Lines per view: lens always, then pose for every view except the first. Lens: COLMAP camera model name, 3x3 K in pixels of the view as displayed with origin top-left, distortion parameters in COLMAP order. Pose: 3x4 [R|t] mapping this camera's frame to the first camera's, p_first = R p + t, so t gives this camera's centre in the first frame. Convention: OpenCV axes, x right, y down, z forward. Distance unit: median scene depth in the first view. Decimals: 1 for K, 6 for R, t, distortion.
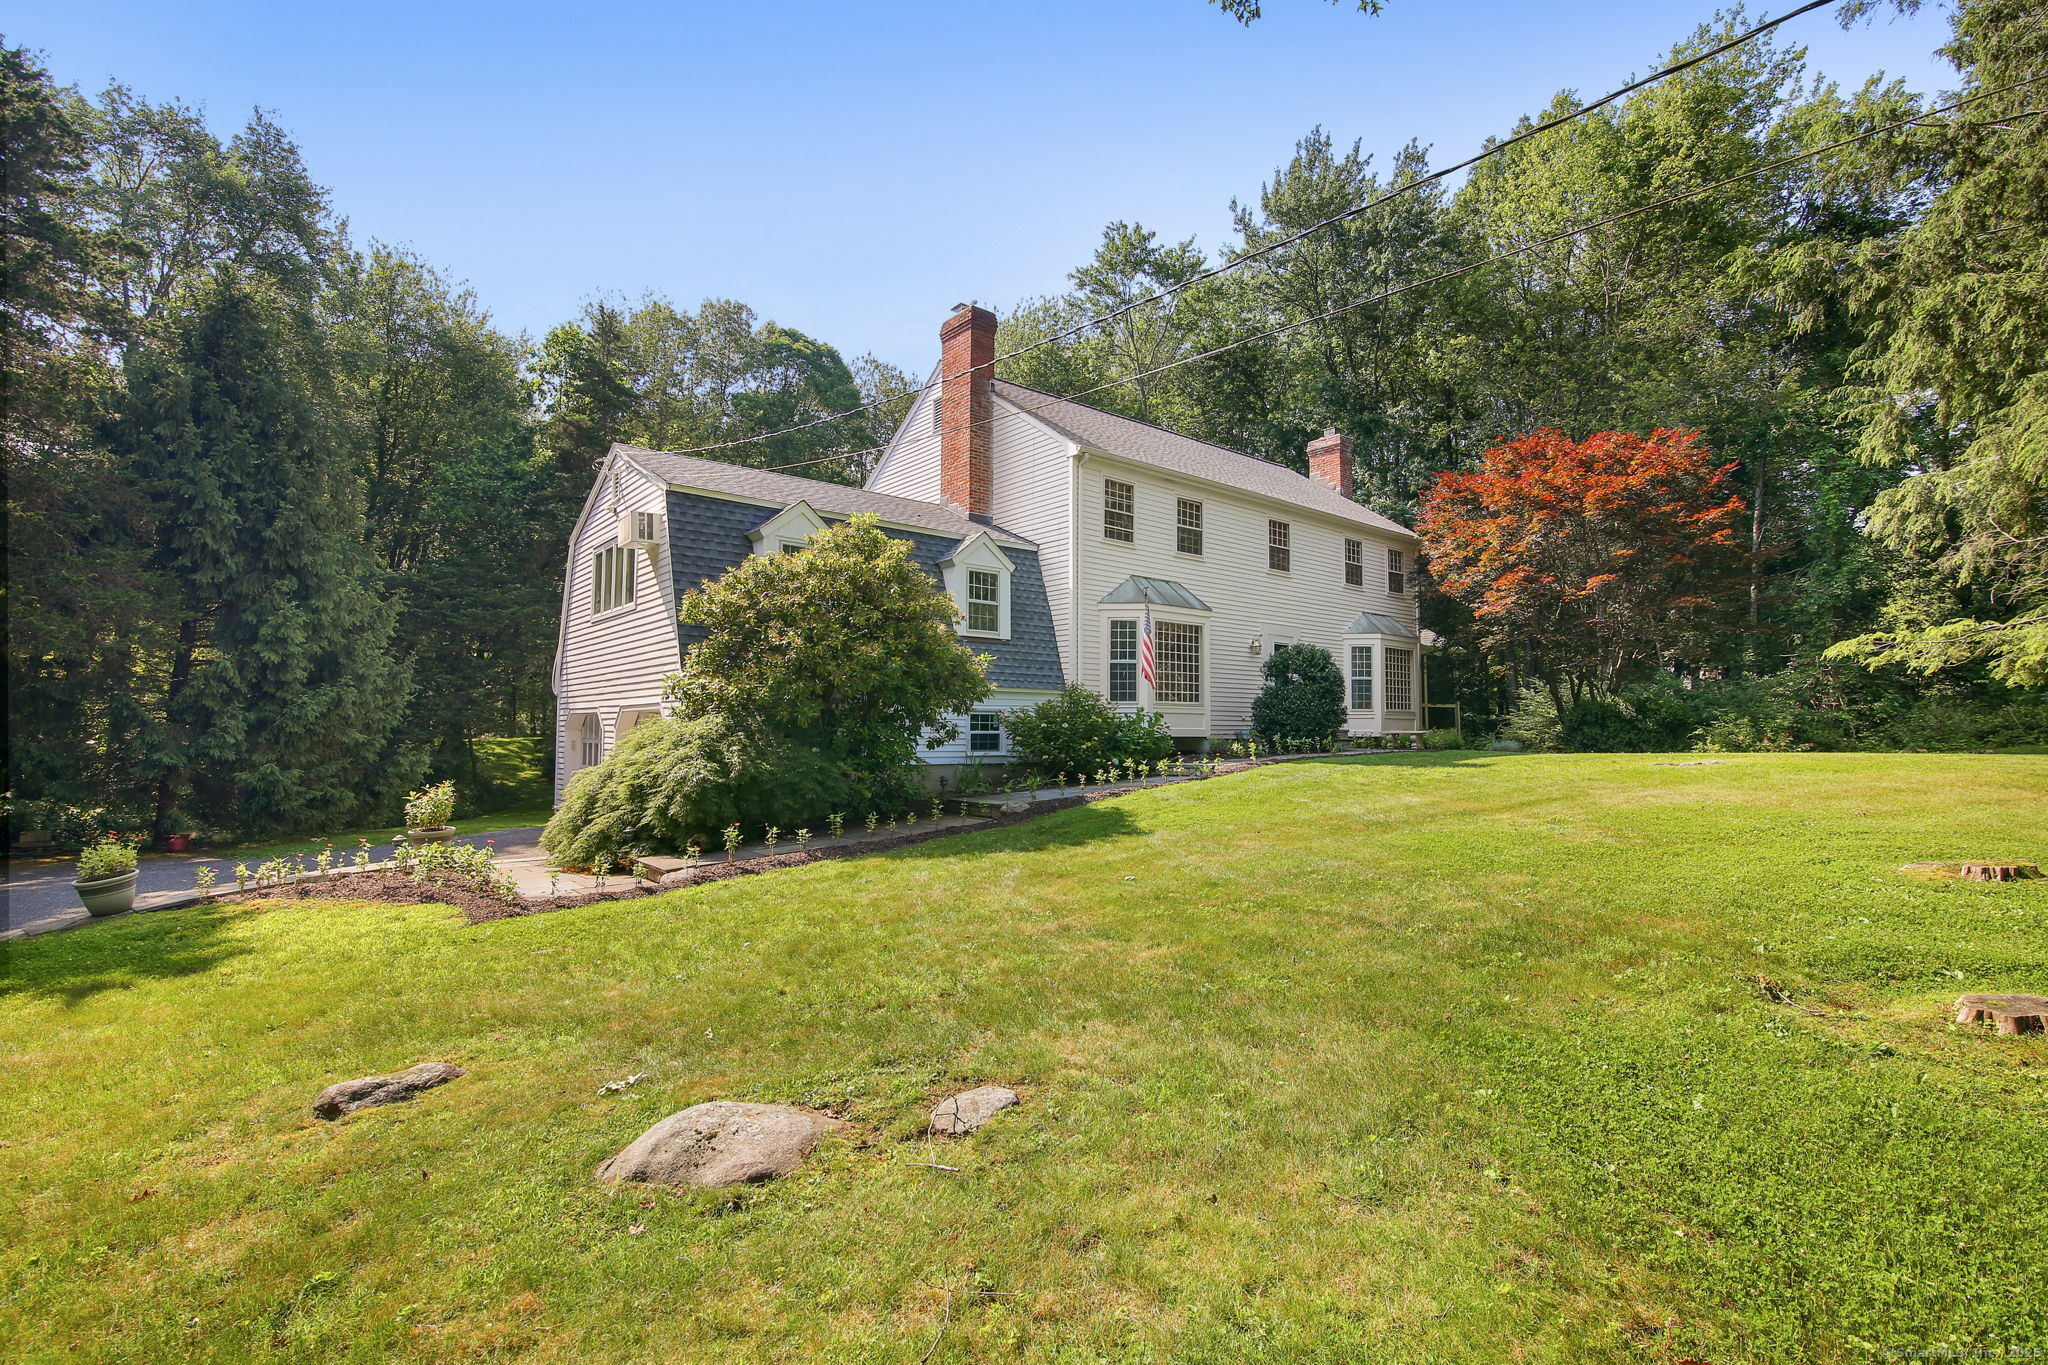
lens RADIAL K [[946.2, 0, 1027.0], [0, 946.2, 676.6], [0, 0, 1]] dist [-0.023285, 0.000504]
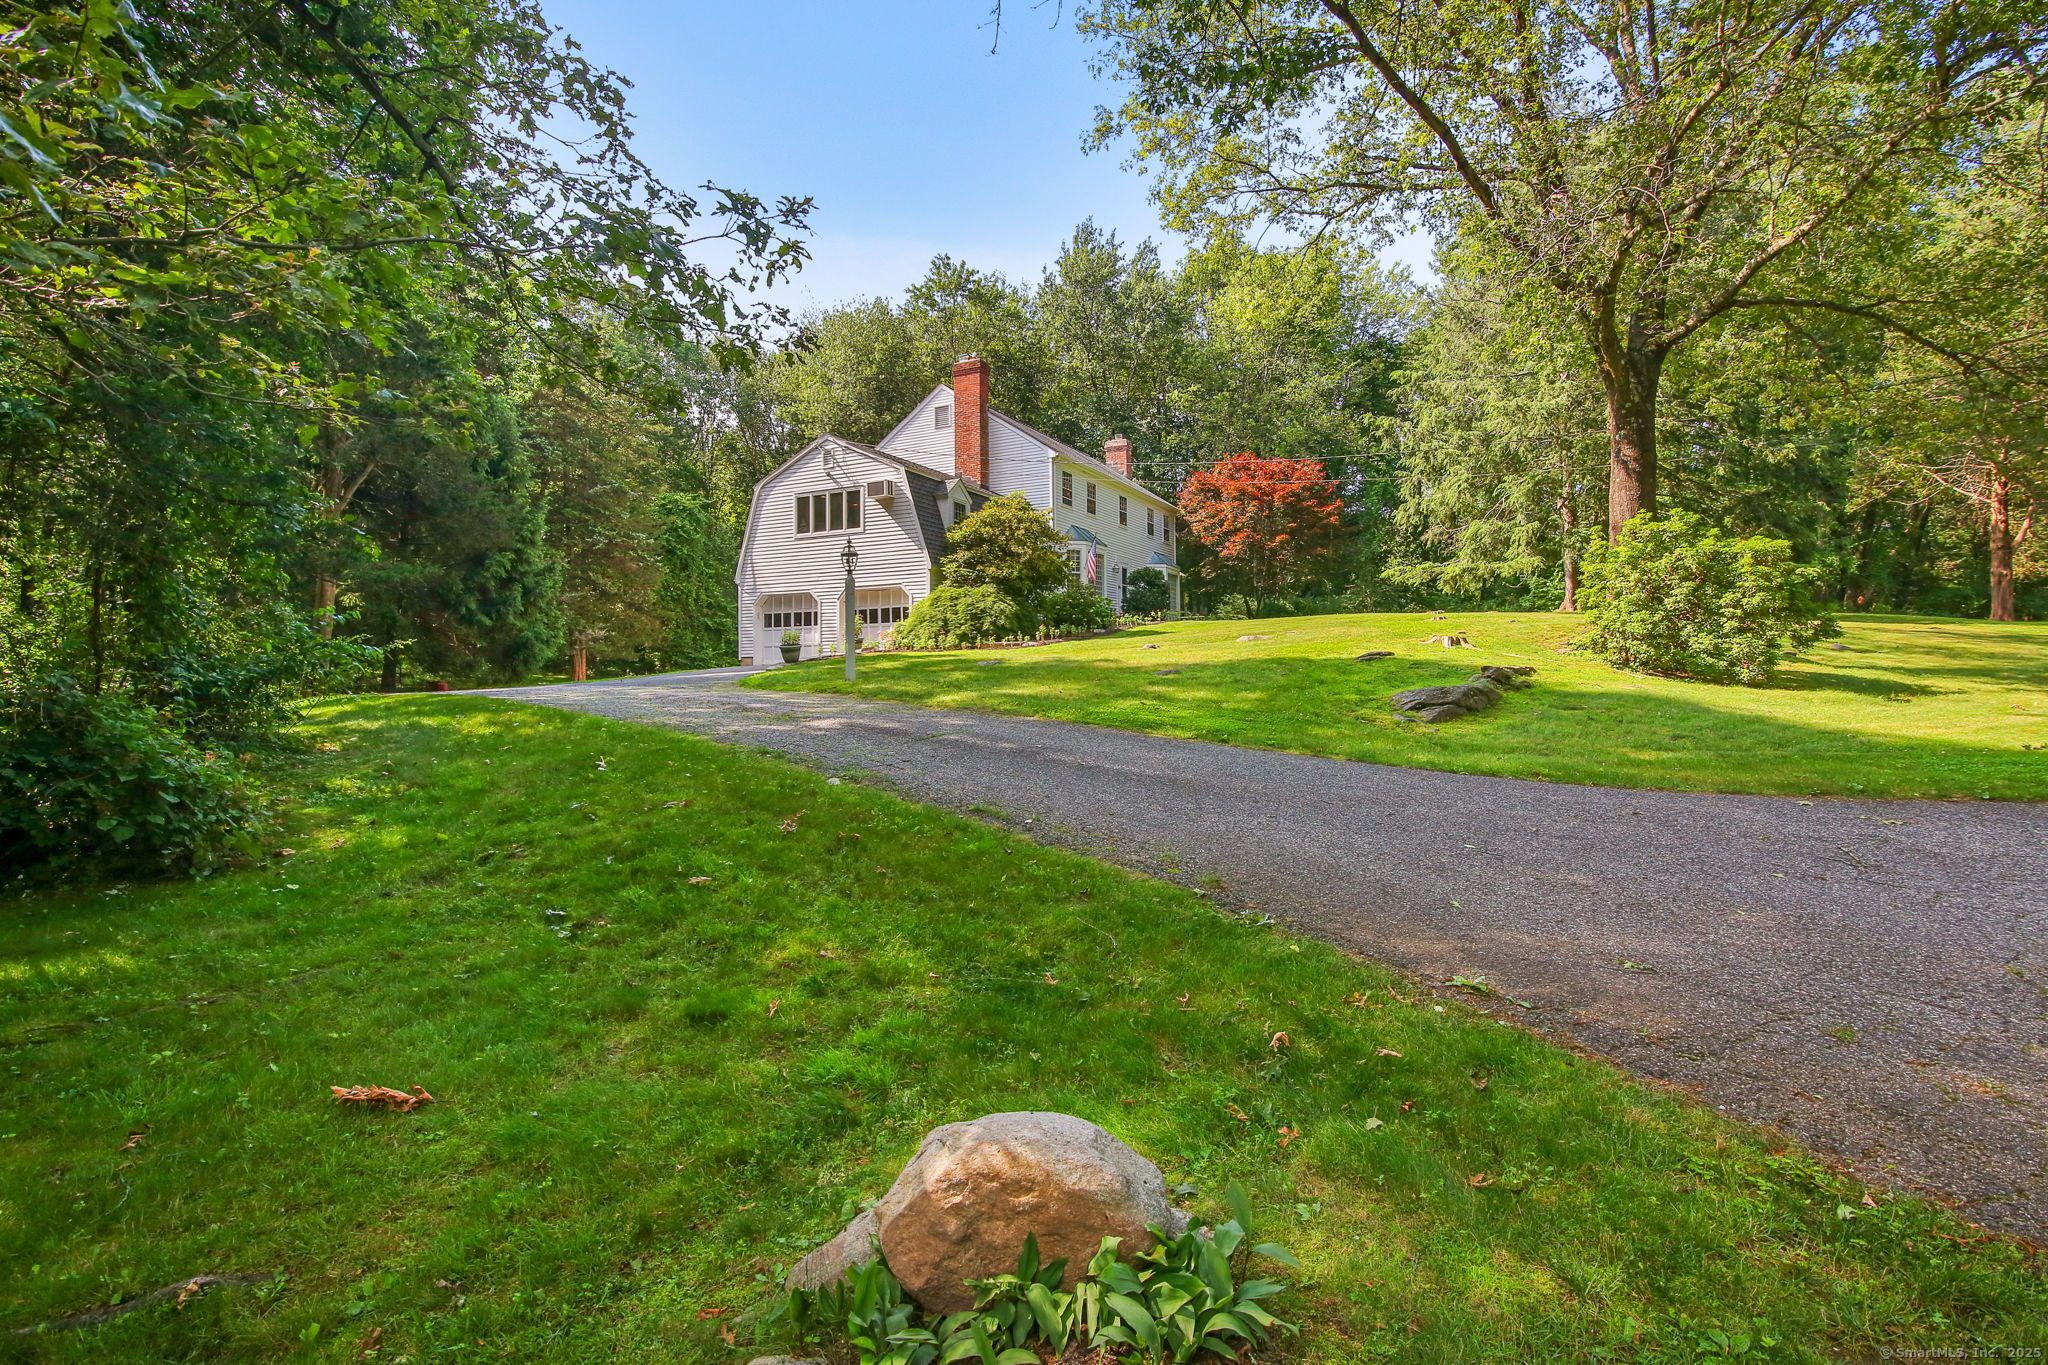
lens RADIAL K [[946.2, 0, 1023.3], [0, 946.2, 654.2], [0, 0, 1]] dist [-0.023285, 0.000504]
pose [[0.923358, -0.004319, 0.383915, -0.554359], [-0.010513, 0.999277, 0.036528, 0.061543], [-0.383795, -0.037764, 0.922646, -0.531125]]
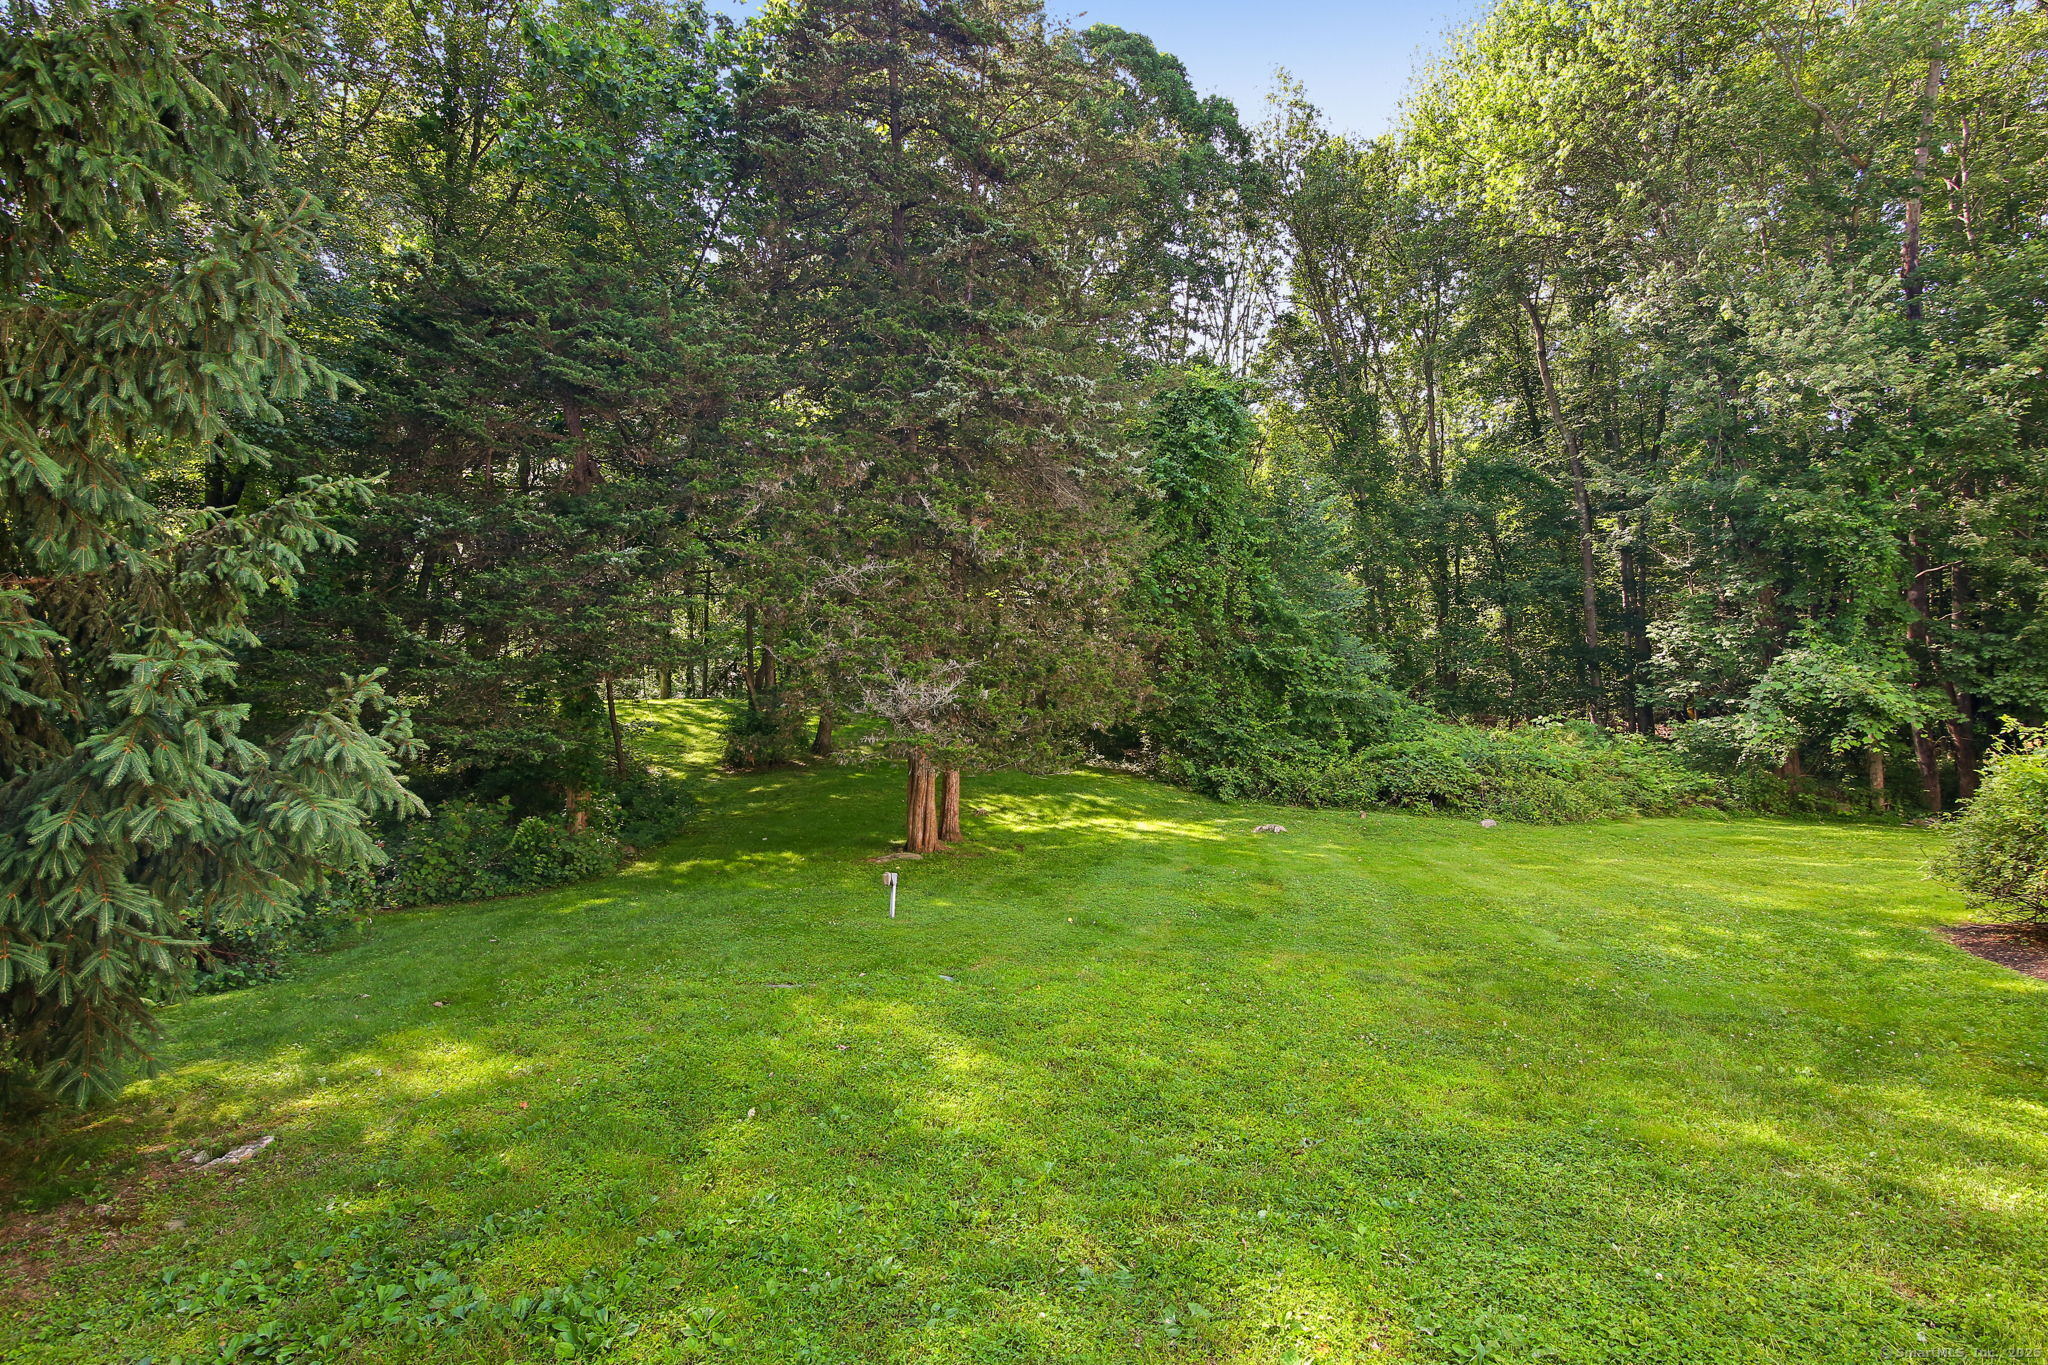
lens RADIAL K [[946.2, 0, 1027.9], [0, 946.2, 682.1], [0, 0, 1]] dist [-0.023285, 0.000504]
pose [[0.992783, 0.007018, -0.119721, -0.499034], [-0.002870, 0.999391, 0.034786, 0.070300], [0.119892, -0.034192, 0.992198, 0.862939]]
